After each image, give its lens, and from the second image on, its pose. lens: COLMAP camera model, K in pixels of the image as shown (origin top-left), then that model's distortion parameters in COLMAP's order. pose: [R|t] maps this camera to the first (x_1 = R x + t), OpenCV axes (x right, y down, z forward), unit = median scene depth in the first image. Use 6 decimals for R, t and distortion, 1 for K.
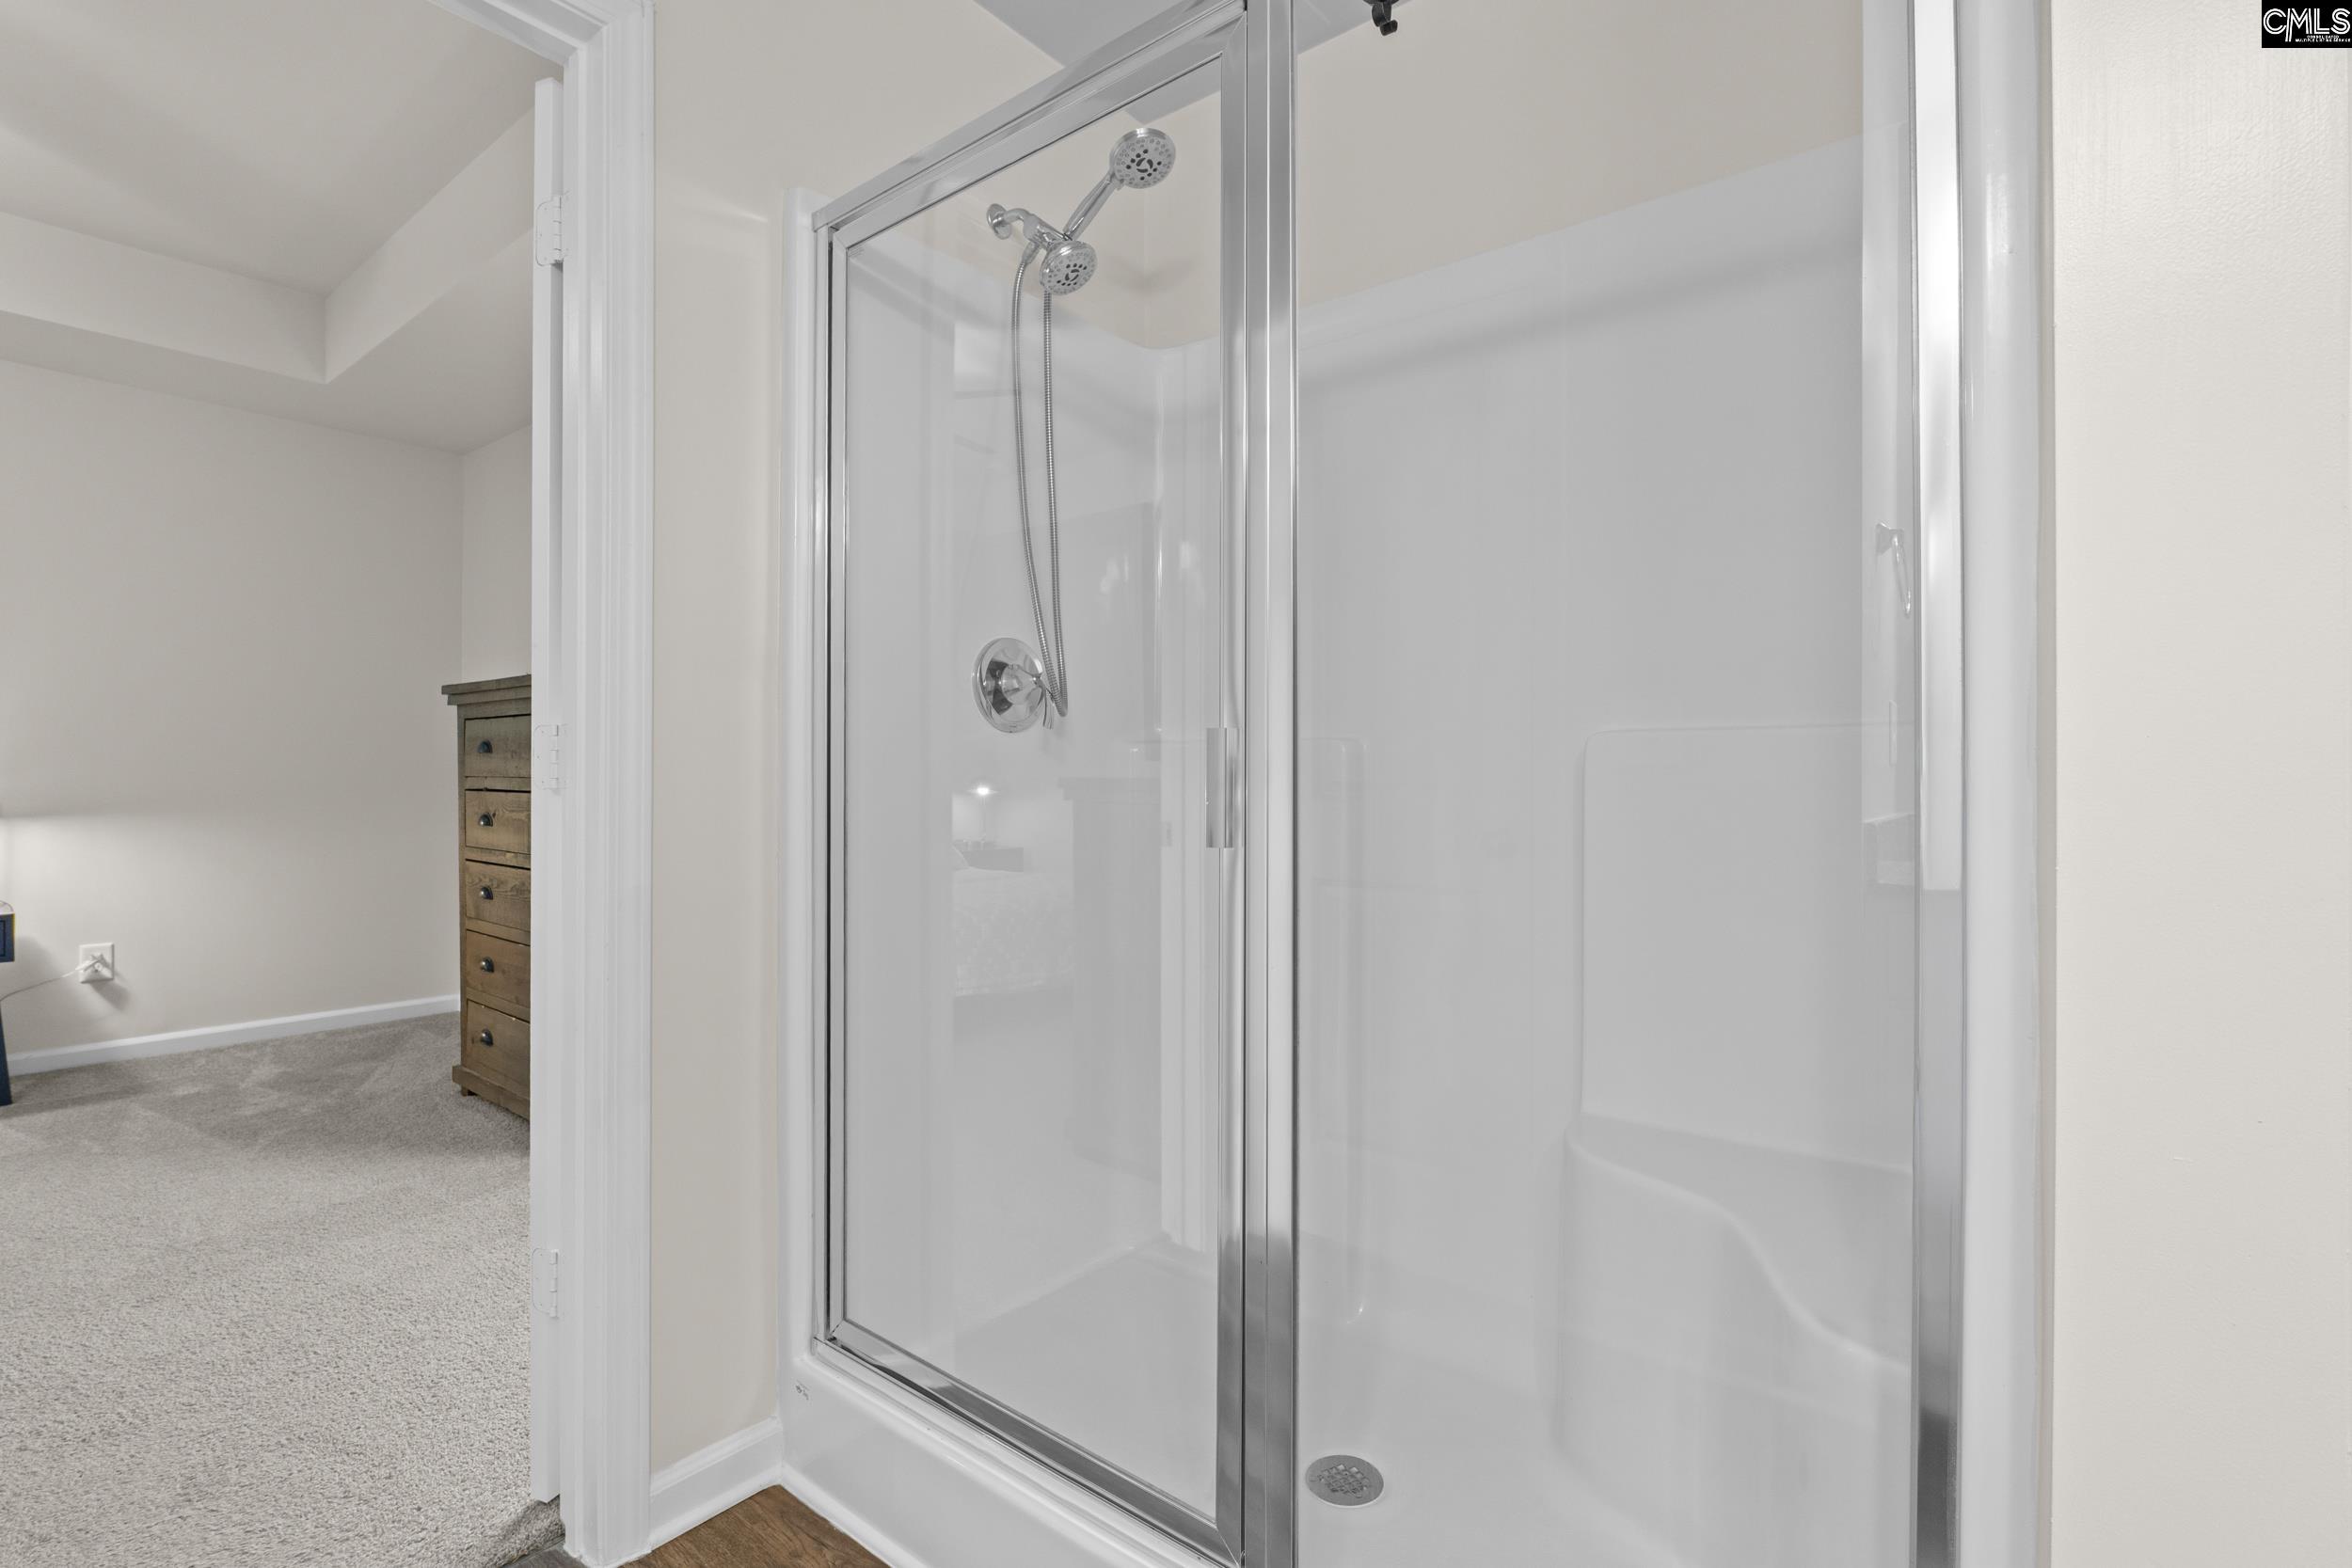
lens RADIAL K [[1069.4, 0, 1186.7], [0, 1069.4, 774.7], [0, 0, 1]] dist [-0.010865, -0.000399]
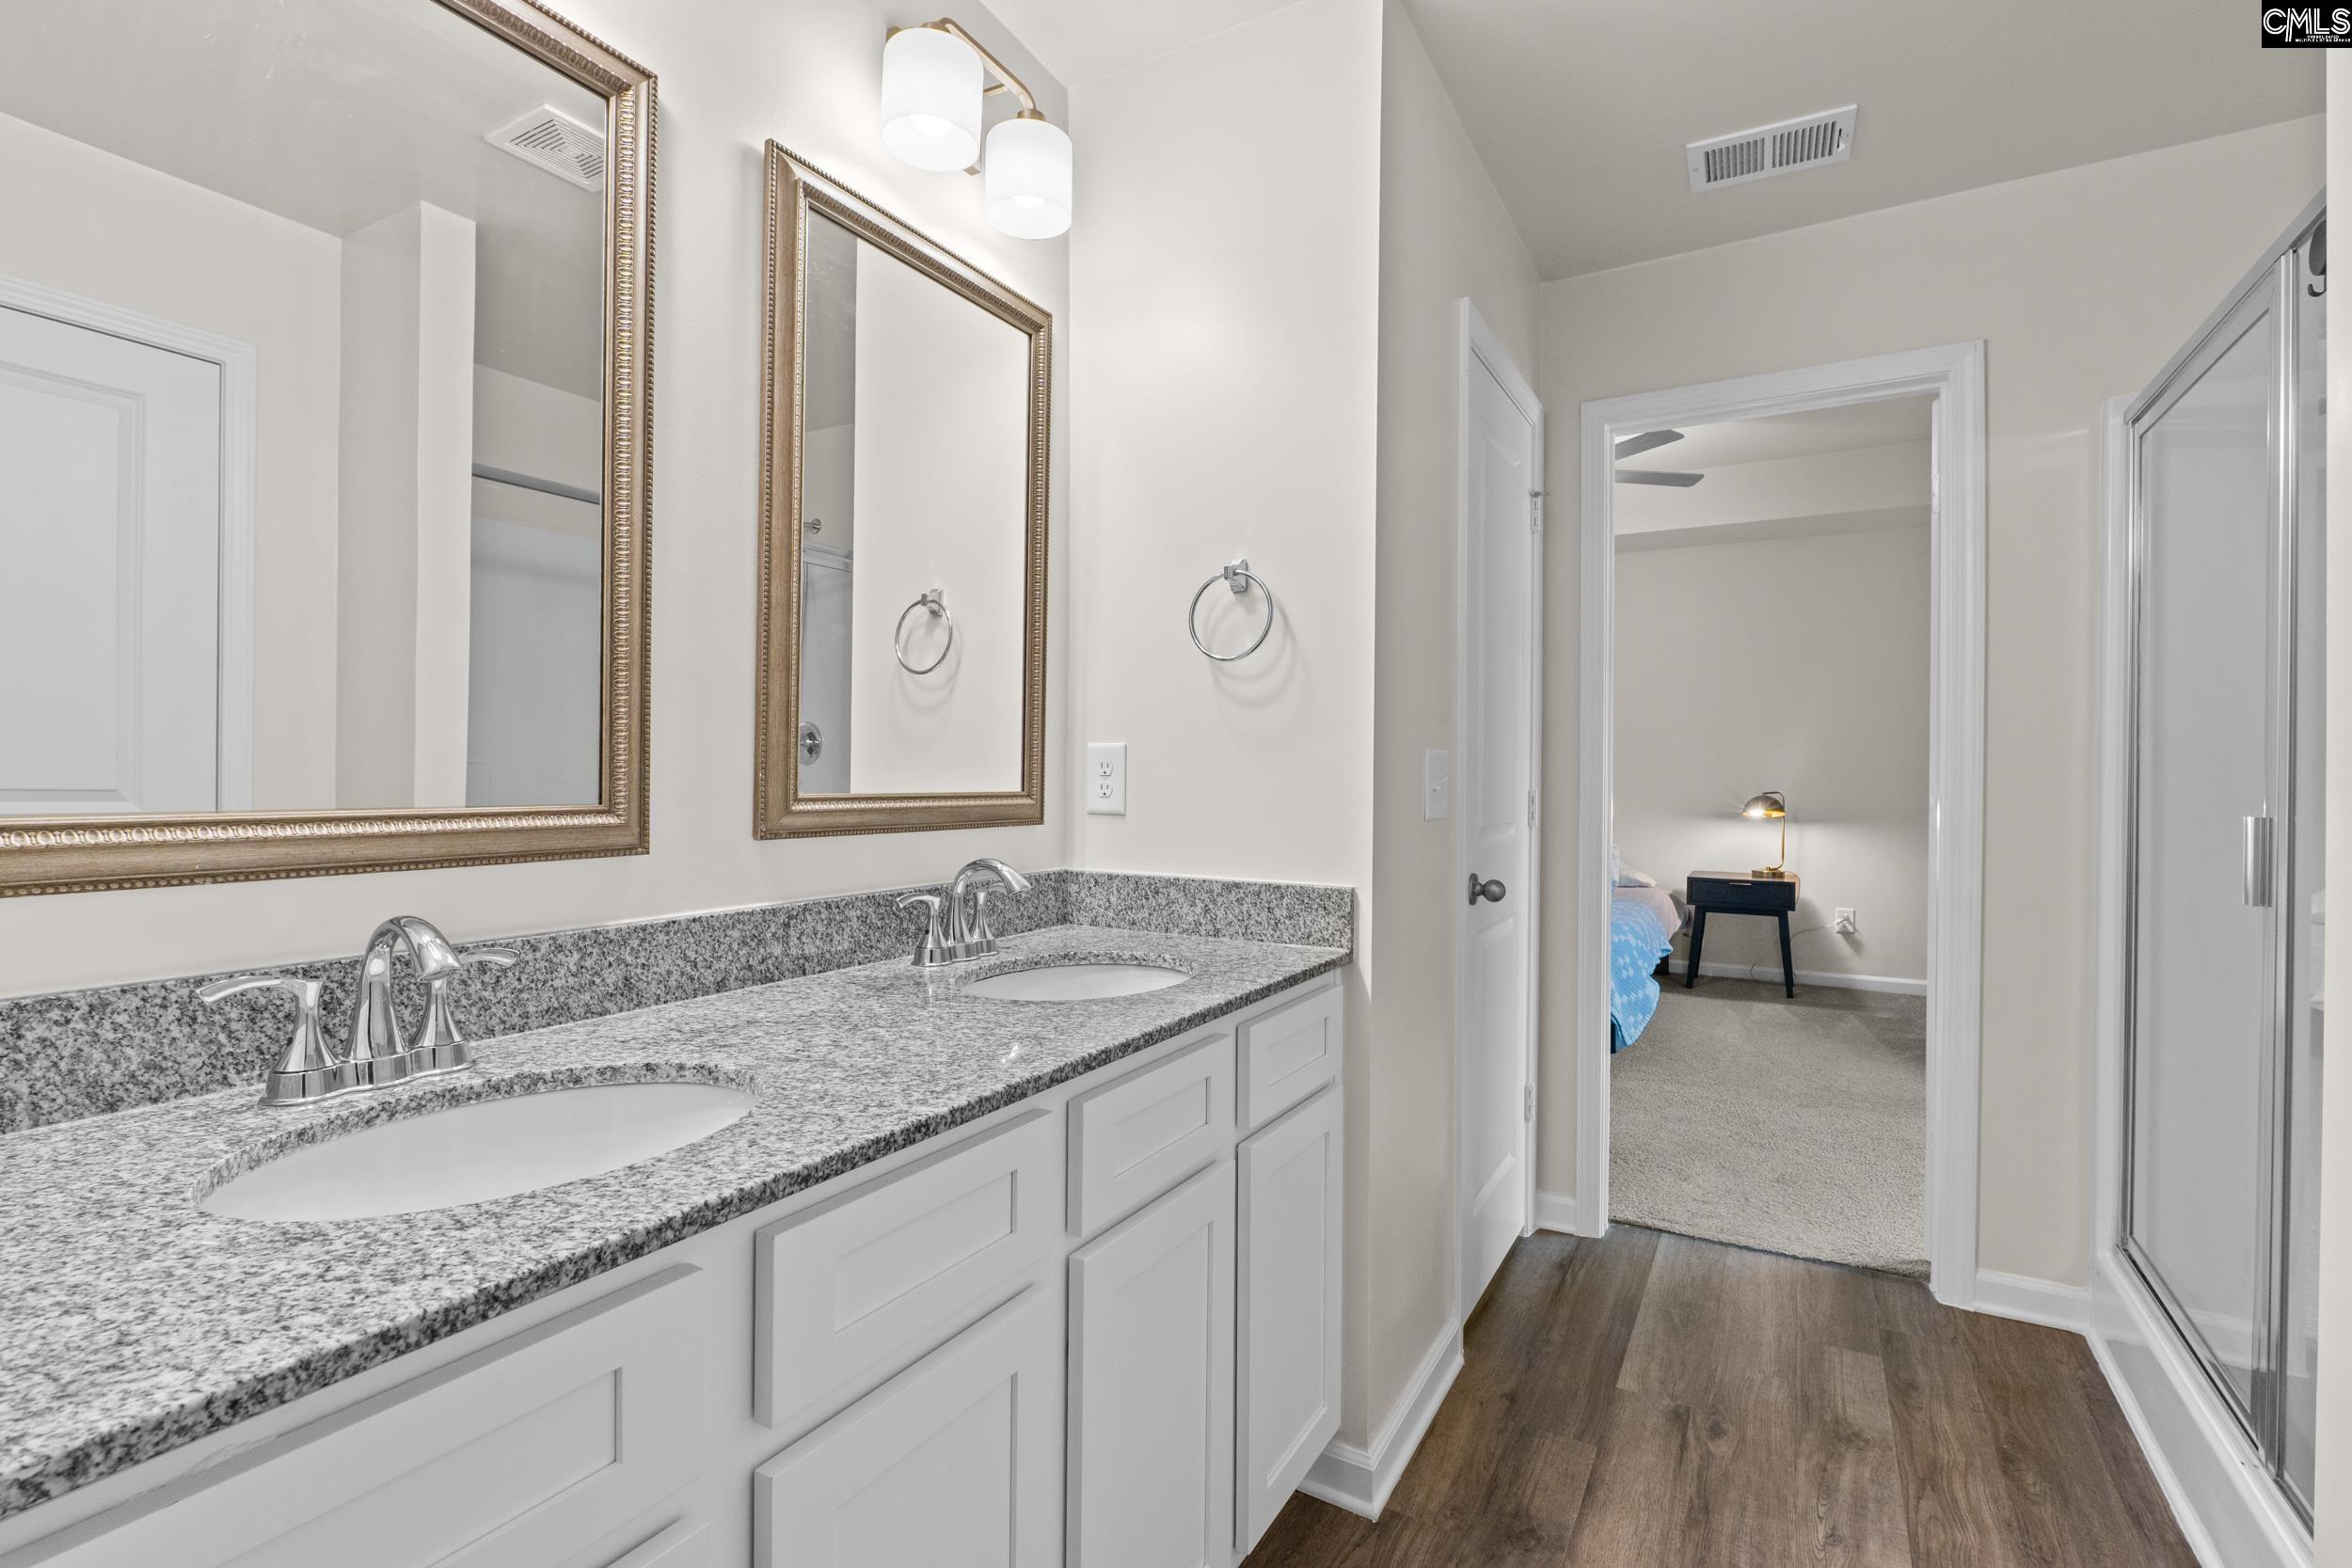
lens RADIAL K [[1069.4, 0, 1187.6], [0, 1069.4, 770.8], [0, 0, 1]] dist [-0.010865, -0.000399]
pose [[0.147990, -0.002493, -0.988986, 0.468828], [-0.004299, 0.999986, -0.003164, -0.037931], [0.988980, 0.004720, 0.147977, -0.214921]]
